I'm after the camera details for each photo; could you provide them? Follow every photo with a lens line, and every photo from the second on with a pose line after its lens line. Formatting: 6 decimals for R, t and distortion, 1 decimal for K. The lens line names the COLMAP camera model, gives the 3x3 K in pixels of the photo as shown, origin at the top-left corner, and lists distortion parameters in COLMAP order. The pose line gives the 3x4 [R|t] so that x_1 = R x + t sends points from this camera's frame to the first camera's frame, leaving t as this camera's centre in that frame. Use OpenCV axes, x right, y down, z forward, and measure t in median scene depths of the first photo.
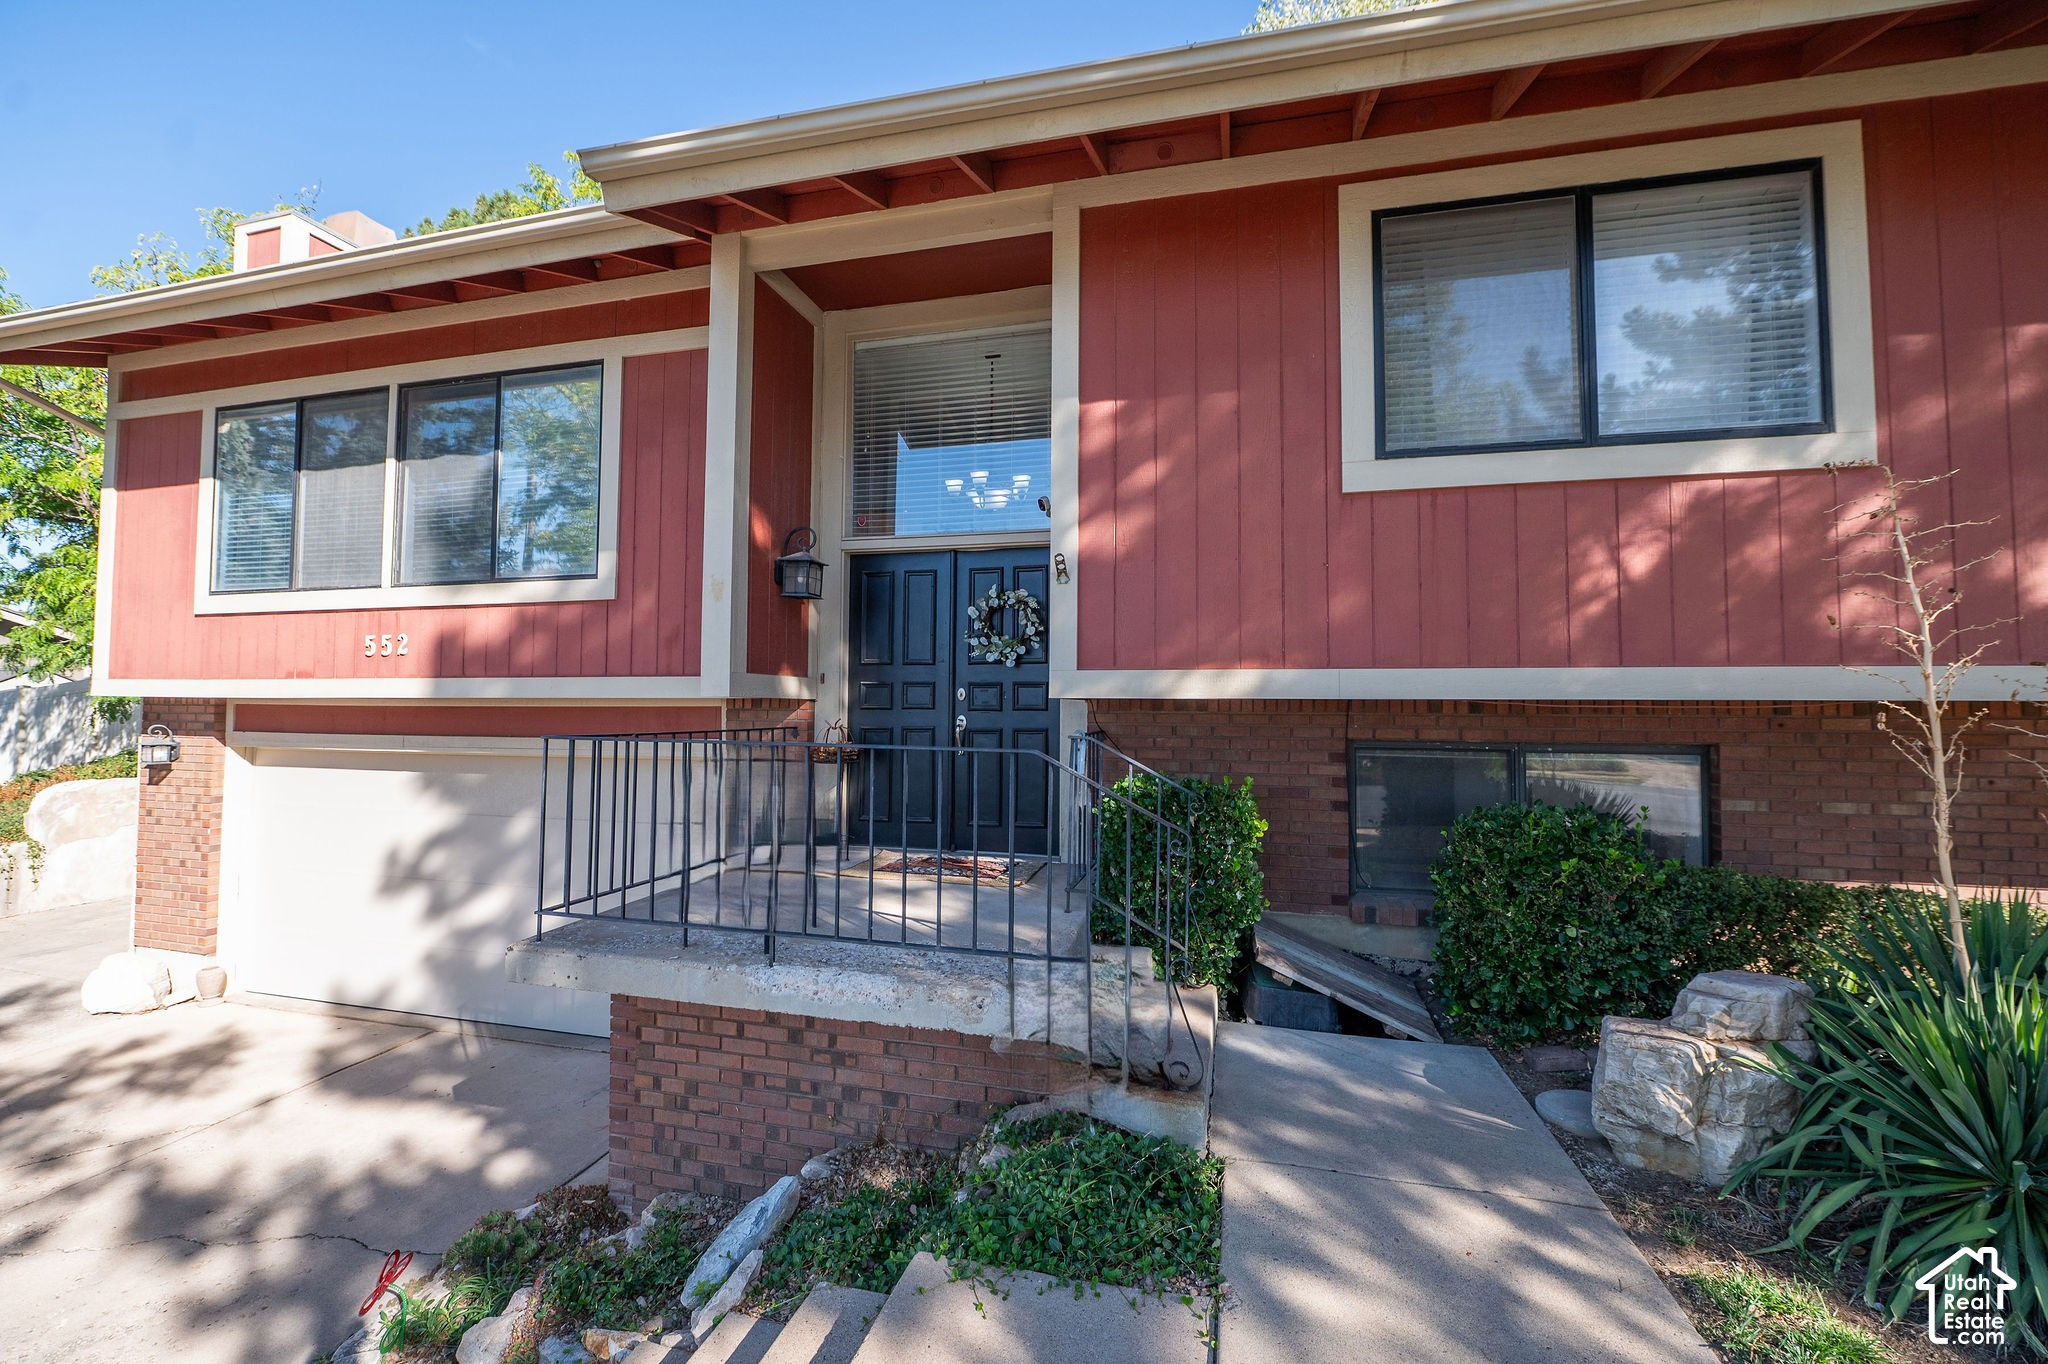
lens RADIAL K [[811.6, 0, 1022.3], [0, 811.6, 667.4], [0, 0, 1]] dist [-0.010680, -0.000571]
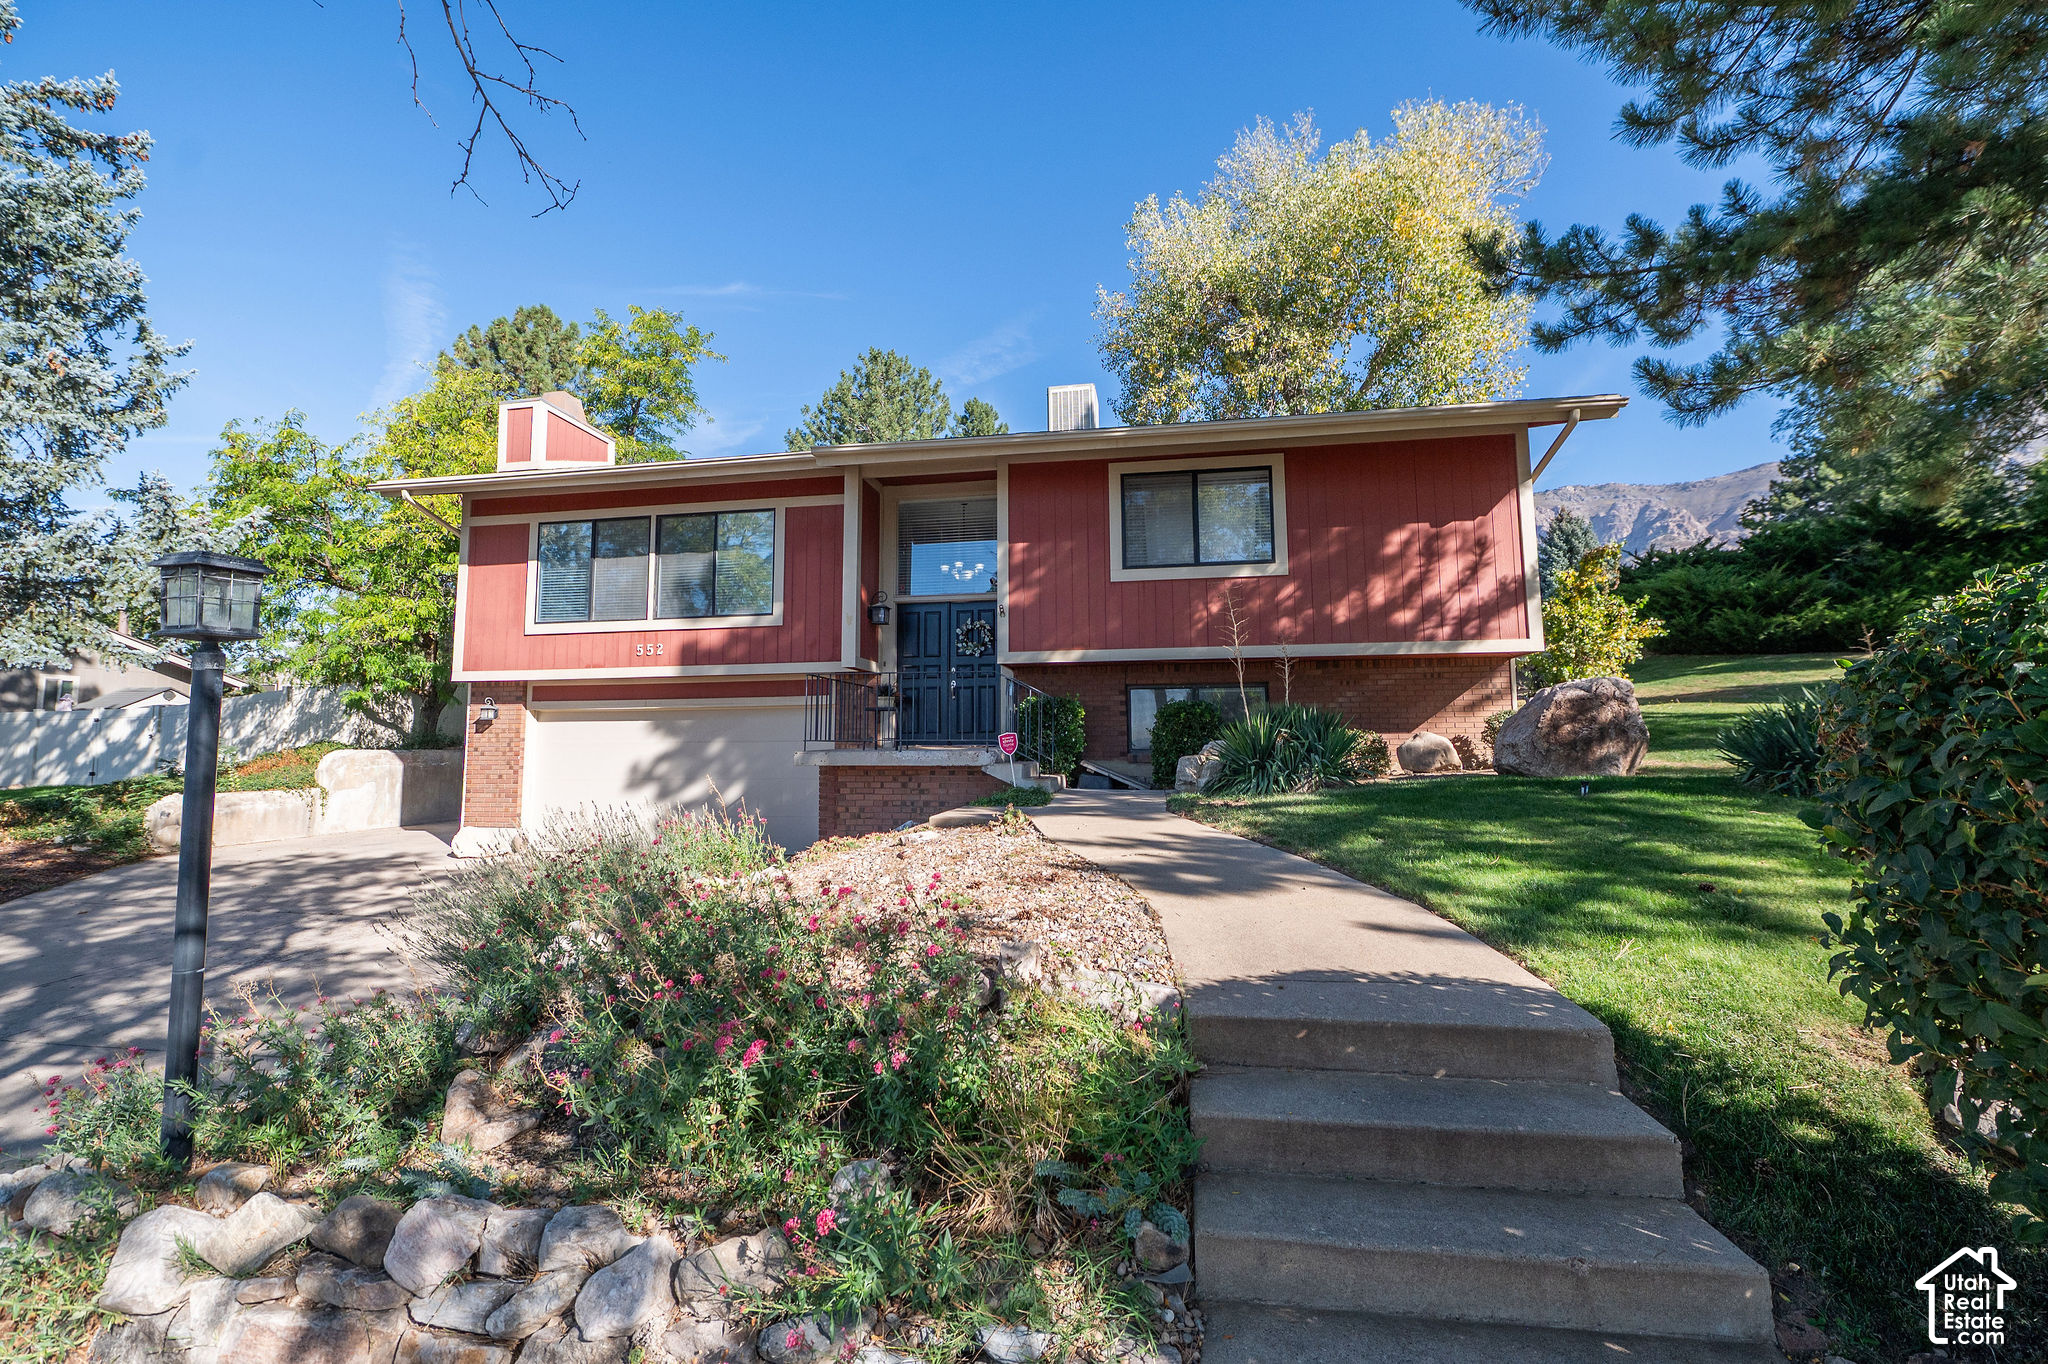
lens RADIAL K [[810.5, 0, 1034.9], [0, 810.5, 676.5], [0, 0, 1]] dist [-0.001362, -0.000352]
pose [[0.994742, -0.005917, 0.102238, -0.079673], [0.010264, 0.999063, -0.042045, 0.133979], [-0.101894, 0.042873, 0.993871, -1.067167]]
